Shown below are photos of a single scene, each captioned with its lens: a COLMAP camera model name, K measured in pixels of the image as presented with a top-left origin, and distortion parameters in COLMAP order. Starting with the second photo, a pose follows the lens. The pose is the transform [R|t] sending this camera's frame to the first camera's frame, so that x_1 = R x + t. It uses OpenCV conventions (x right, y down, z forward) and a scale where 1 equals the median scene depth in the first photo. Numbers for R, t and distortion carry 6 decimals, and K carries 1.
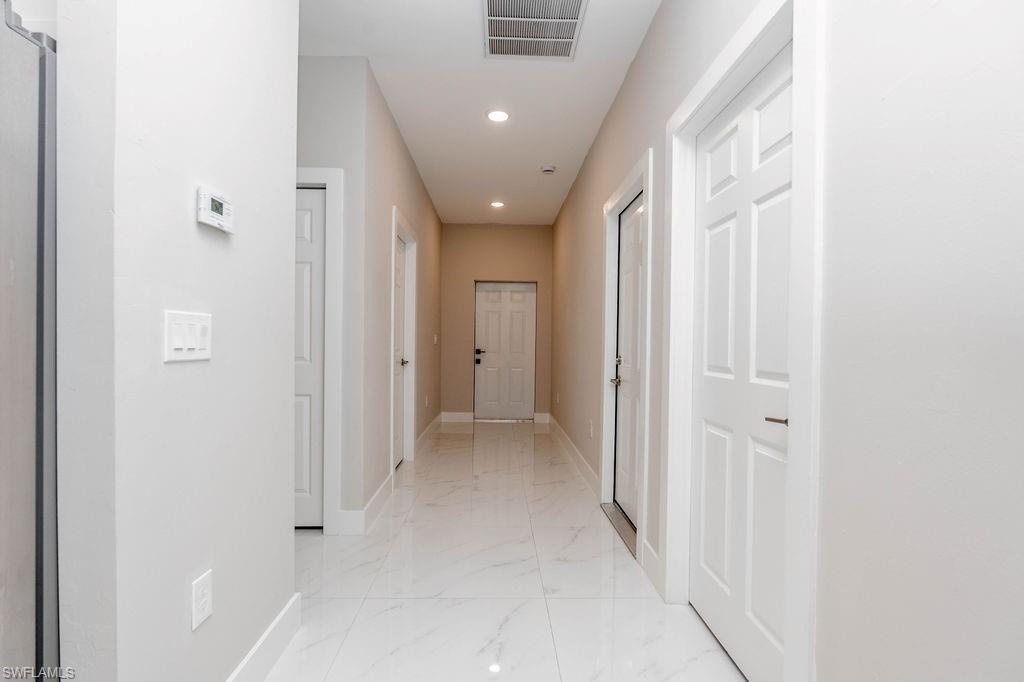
lens RADIAL K [[466.4, 0, 507.4], [0, 466.4, 341.1], [0, 0, 1]] dist [-0.000180, 0.000519]
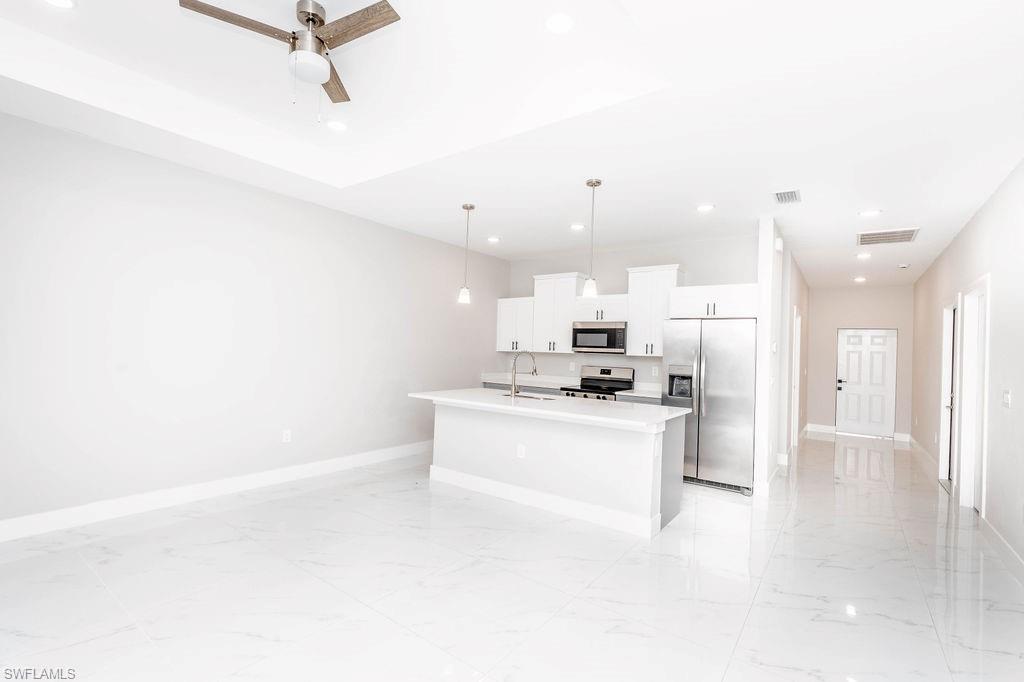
lens RADIAL K [[466.4, 0, 507.4], [0, 466.4, 341.1], [0, 0, 1]] dist [-0.000180, 0.000519]
pose [[0.794378, 0.005716, -0.607397, -0.008812], [-0.026614, 0.999323, -0.025403, -0.033957], [0.606840, 0.036345, 0.793992, -0.647756]]
